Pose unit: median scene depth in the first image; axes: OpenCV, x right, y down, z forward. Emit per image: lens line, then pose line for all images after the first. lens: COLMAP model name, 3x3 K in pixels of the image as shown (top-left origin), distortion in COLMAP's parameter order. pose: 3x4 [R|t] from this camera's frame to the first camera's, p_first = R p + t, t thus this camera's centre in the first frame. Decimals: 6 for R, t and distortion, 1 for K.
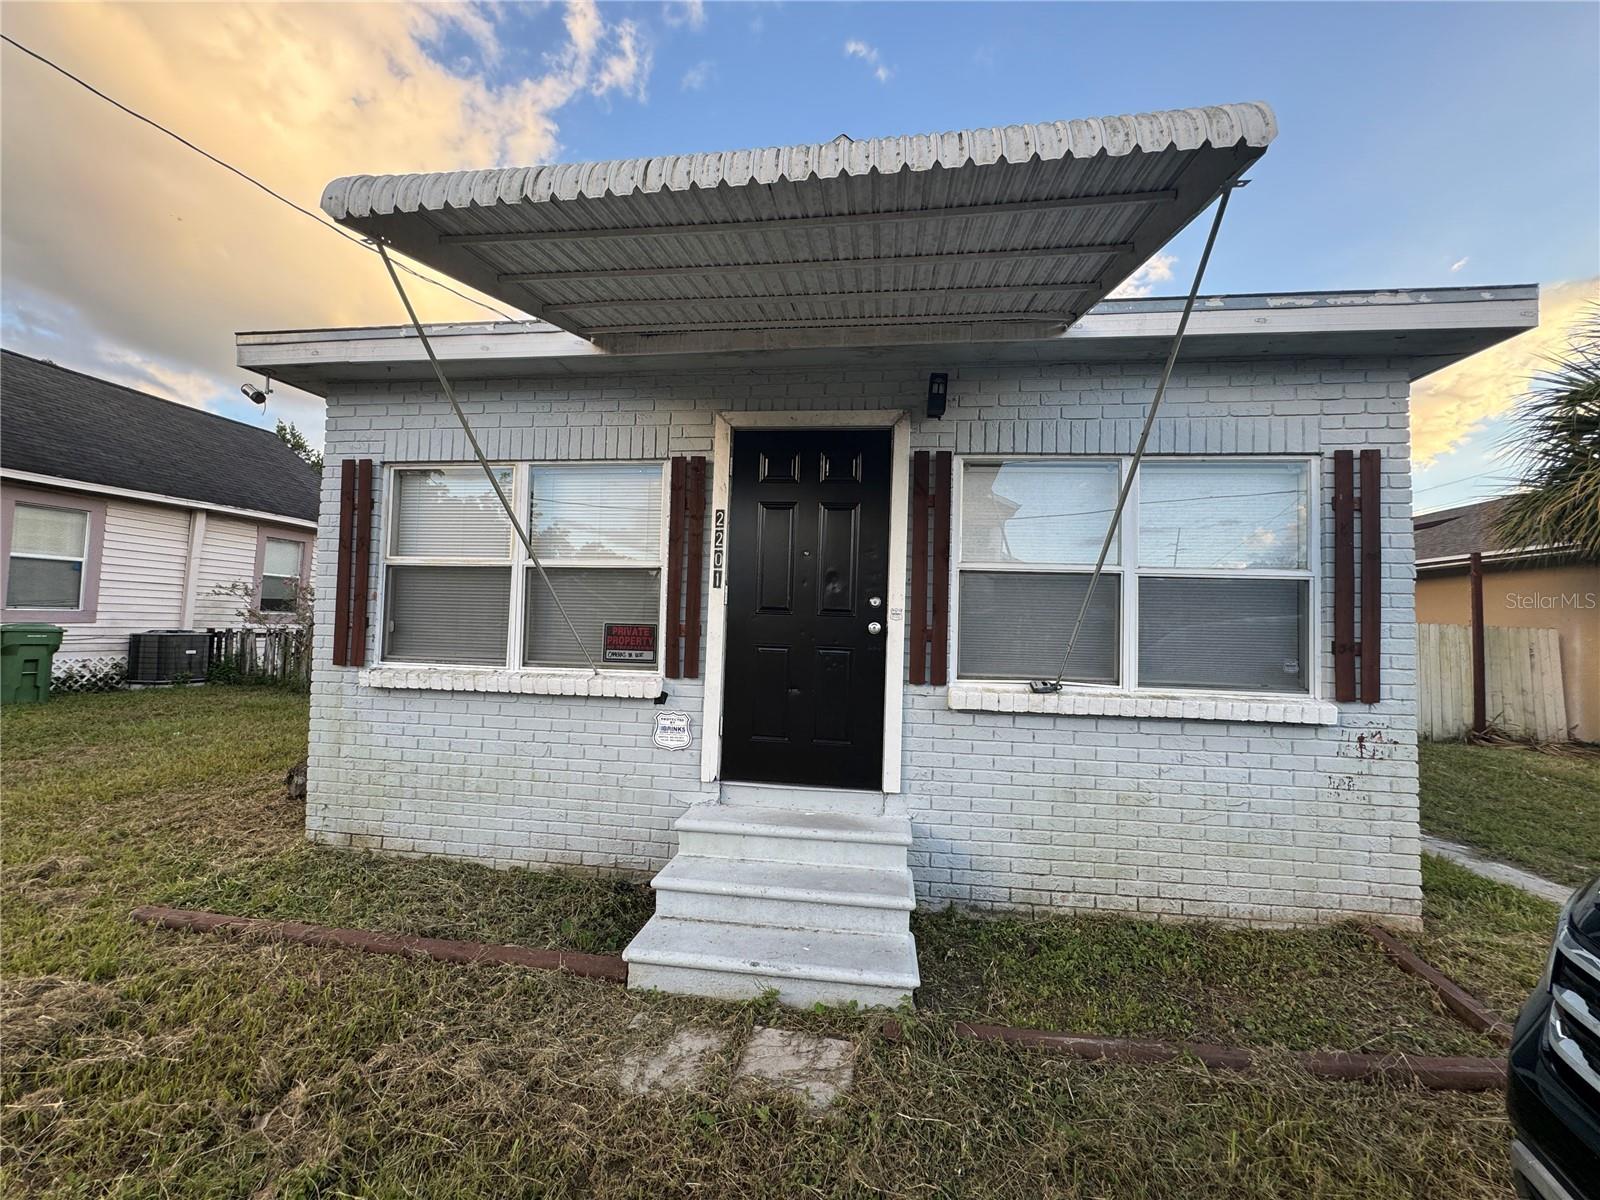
lens RADIAL K [[643.6, 0, 798.2], [0, 643.6, 591.4], [0, 0, 1]] dist [0.004137, 0.001245]
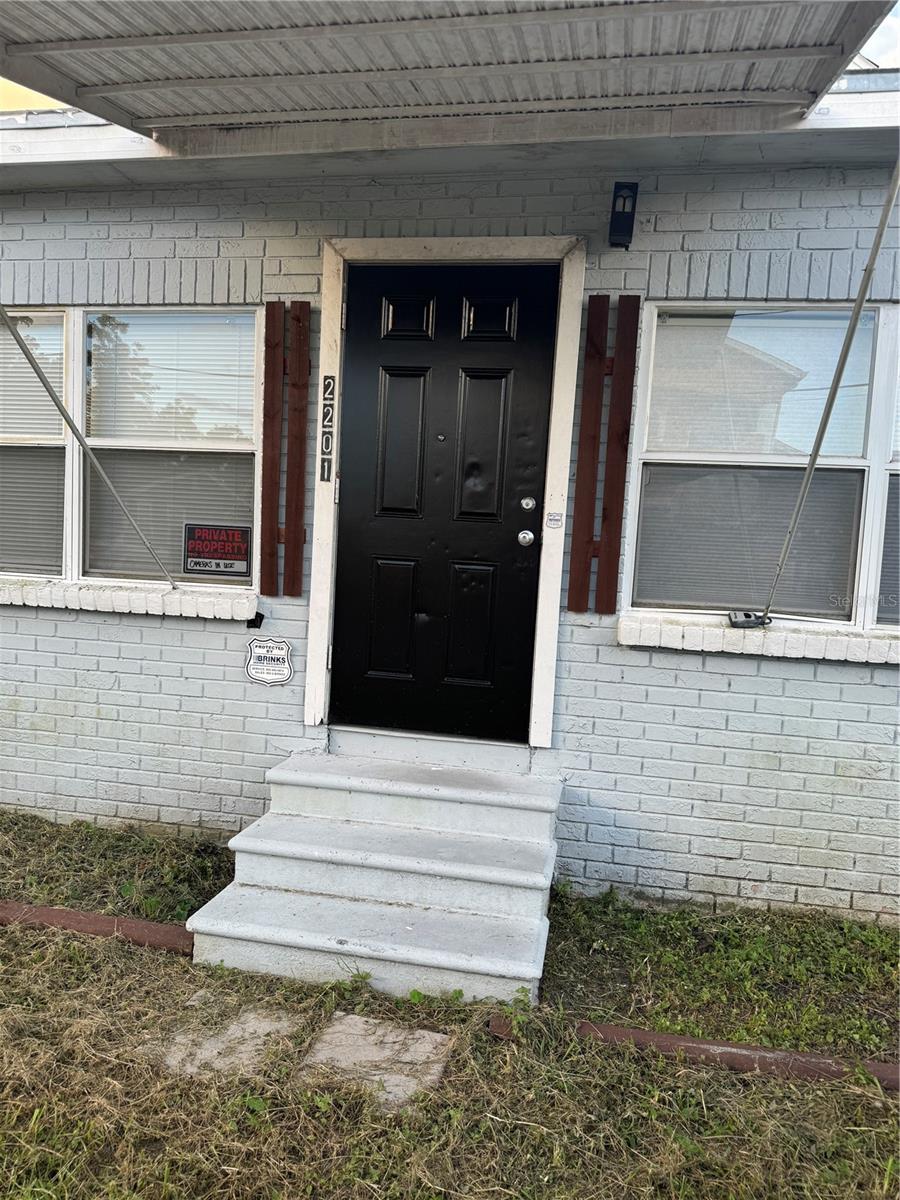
lens RADIAL K [[862.4, 0, 451.1], [0, 862.4, 595.9], [0, 0, 1]] dist [0.040229, -0.035484]
pose [[0.997560, 0.027100, -0.064333, 0.102268], [-0.019266, 0.992658, 0.119409, 0.005944], [0.067096, -0.117878, 0.990759, -0.025375]]
